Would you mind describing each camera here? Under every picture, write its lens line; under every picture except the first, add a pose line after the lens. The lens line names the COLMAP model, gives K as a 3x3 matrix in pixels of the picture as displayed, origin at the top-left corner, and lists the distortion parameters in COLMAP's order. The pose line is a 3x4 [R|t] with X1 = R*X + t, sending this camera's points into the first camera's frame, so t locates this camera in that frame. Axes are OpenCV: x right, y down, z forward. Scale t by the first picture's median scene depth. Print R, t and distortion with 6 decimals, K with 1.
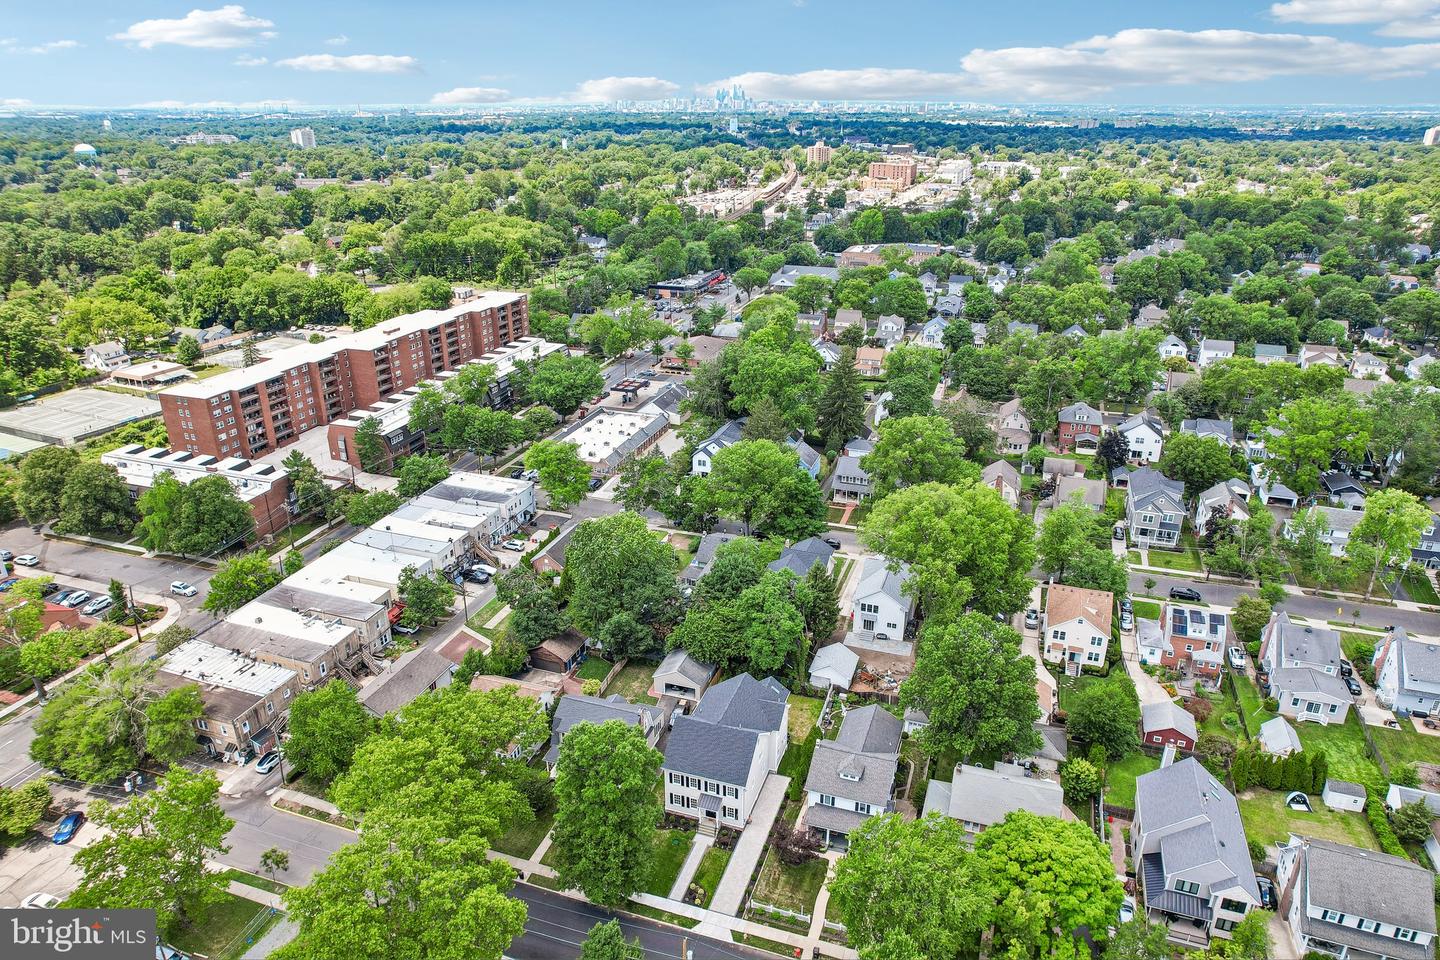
lens RADIAL K [[918.2, 0, 719.5], [0, 918.2, 471.6], [0, 0, 1]] dist [-0.064970, 0.053694]
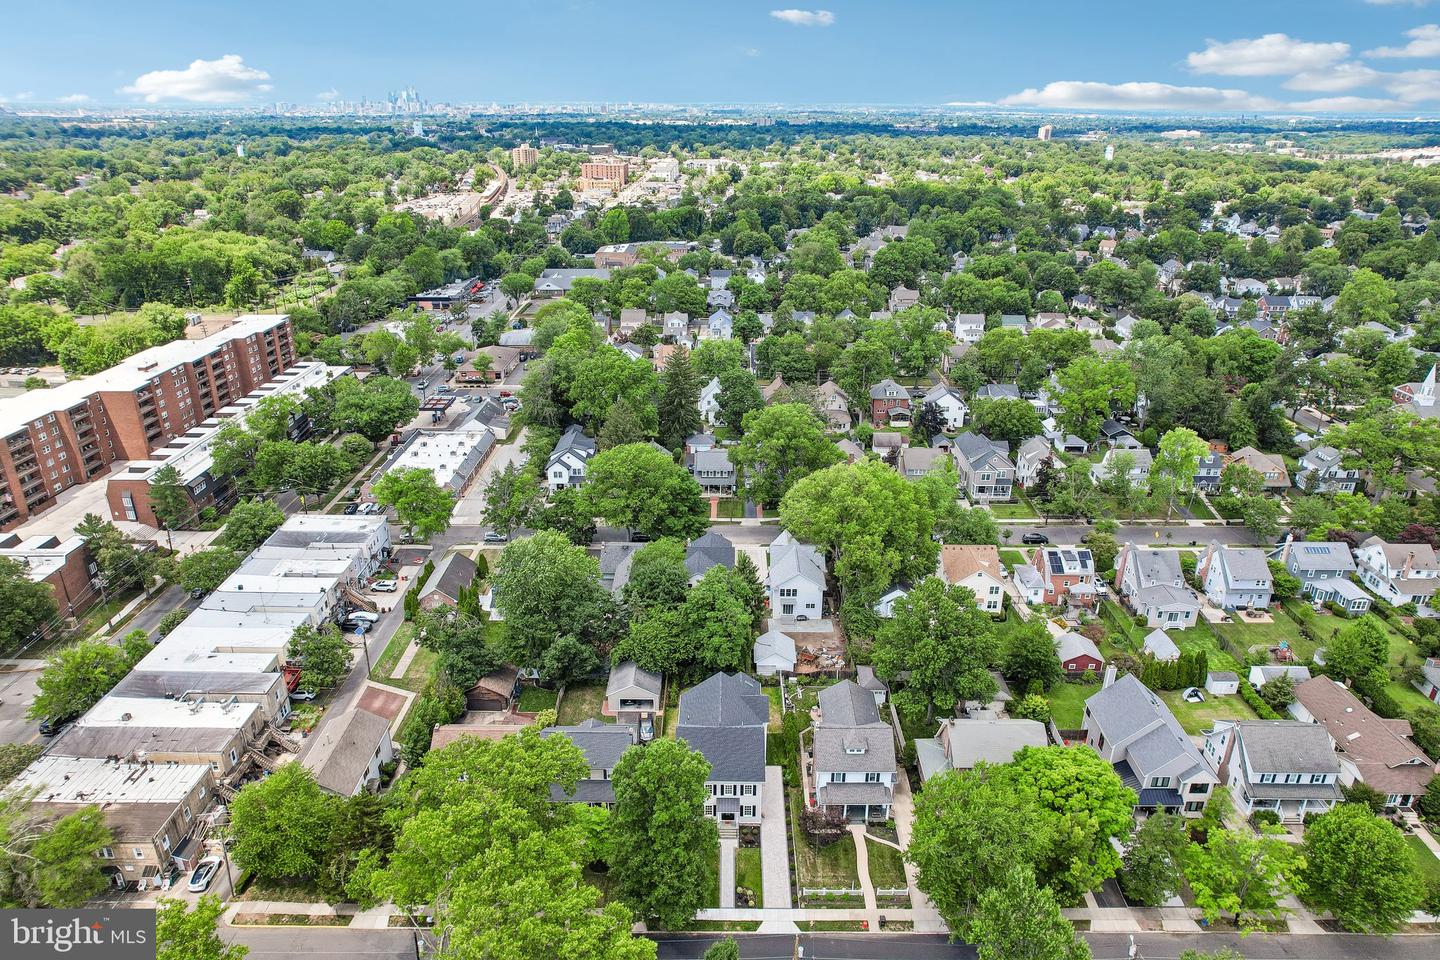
lens RADIAL K [[920.0, 0, 720.0], [0, 920.0, 480.0], [0, 0, 1]] dist [-0.066717, 0.057486]
pose [[0.948814, -0.116850, 0.293425, -0.174293], [0.114904, 0.993089, 0.023922, -0.009046], [-0.294192, 0.011018, 0.955683, 0.030196]]
